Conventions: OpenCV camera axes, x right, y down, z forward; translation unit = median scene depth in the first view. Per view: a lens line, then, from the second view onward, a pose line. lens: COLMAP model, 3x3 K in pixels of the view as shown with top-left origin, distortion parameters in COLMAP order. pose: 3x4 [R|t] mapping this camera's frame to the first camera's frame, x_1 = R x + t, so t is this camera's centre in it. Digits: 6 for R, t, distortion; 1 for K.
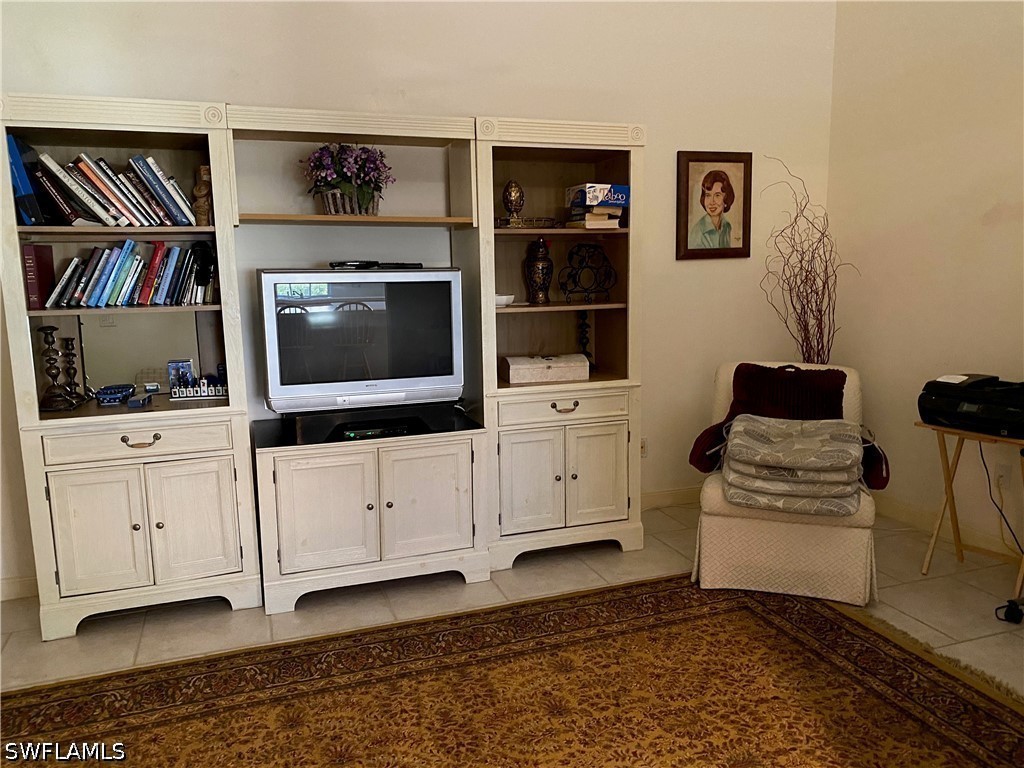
lens RADIAL K [[782.1, 0, 512.0], [0, 782.1, 384.0], [0, 0, 1]] dist [0.091266, -0.134968]
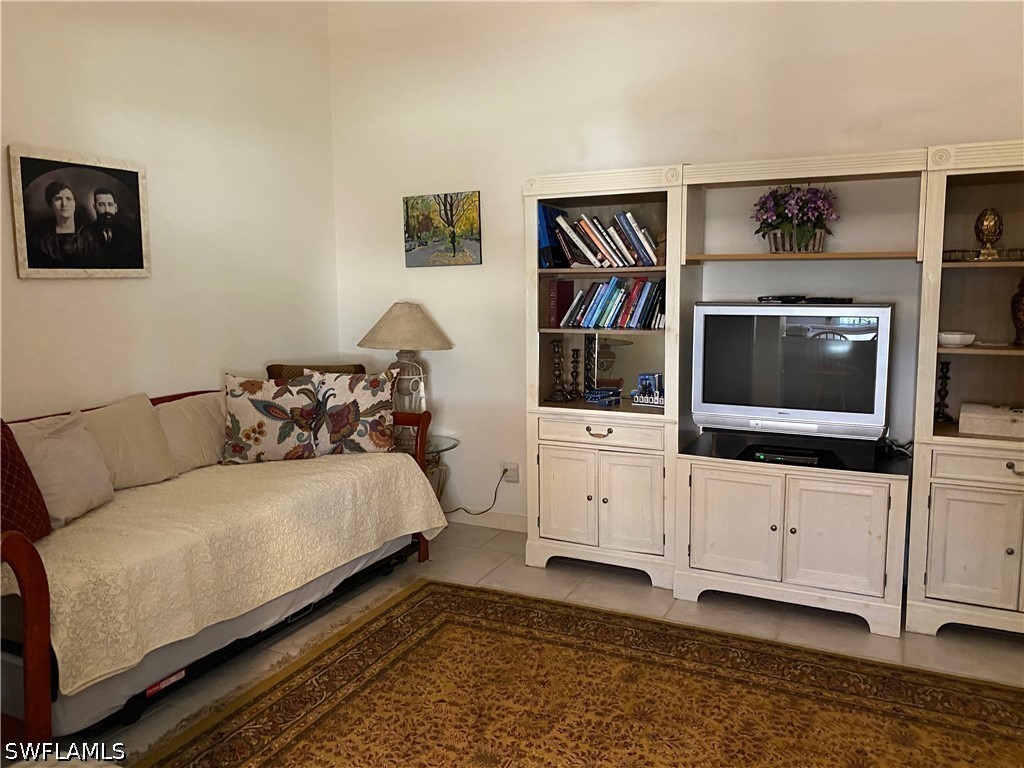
lens RADIAL K [[782.1, 0, 512.0], [0, 782.1, 384.0], [0, 0, 1]] dist [0.091266, -0.134968]
pose [[0.702730, 0.102260, -0.704069, 0.323061], [-0.116515, 0.992797, 0.027901, -0.025848], [0.701851, 0.062428, 0.709583, -0.010646]]
